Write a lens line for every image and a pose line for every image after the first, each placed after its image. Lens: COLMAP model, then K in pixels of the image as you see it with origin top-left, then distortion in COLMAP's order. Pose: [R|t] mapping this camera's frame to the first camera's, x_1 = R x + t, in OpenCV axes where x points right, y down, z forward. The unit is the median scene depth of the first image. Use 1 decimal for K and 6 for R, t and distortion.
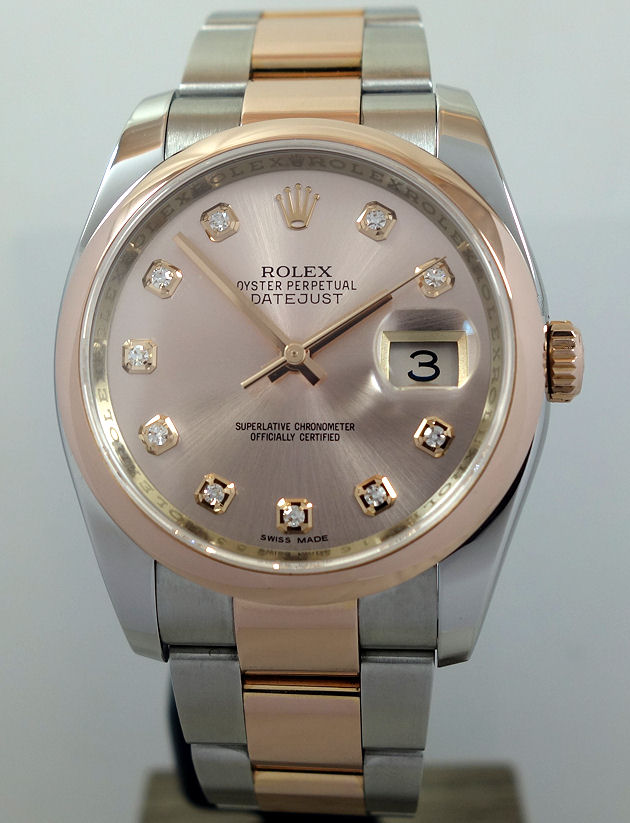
lens RADIAL K [[731.6, 0, 314.8], [0, 731.6, 413.5], [0, 0, 1]] dist [0.013788, -0.015961]
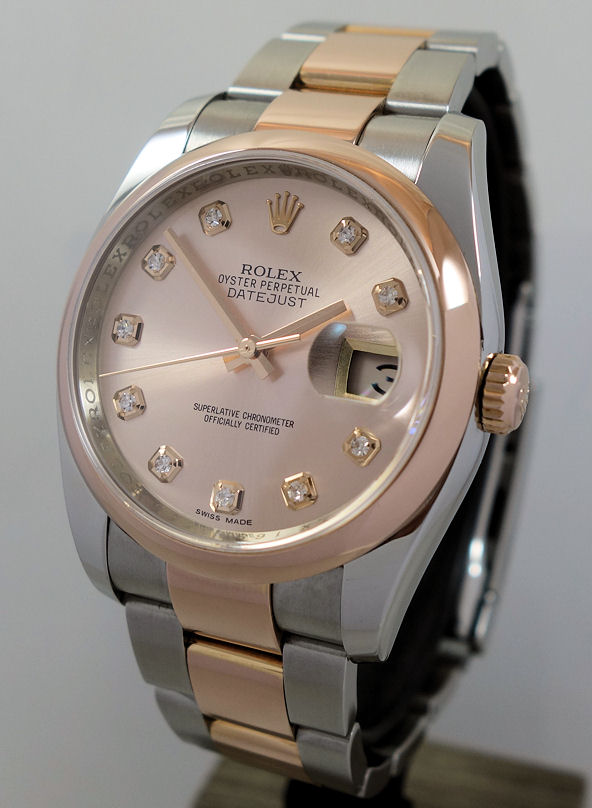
lens RADIAL K [[684.6, 0, 295.9], [0, 684.6, 402.1], [0, 0, 1]] dist [-0.004625, 0.012353]
pose [[0.977663, 0.159152, -0.137282, 0.179207], [-0.158014, 0.987250, 0.019216, -0.031961], [0.138590, 0.002906, 0.990346, 0.013128]]
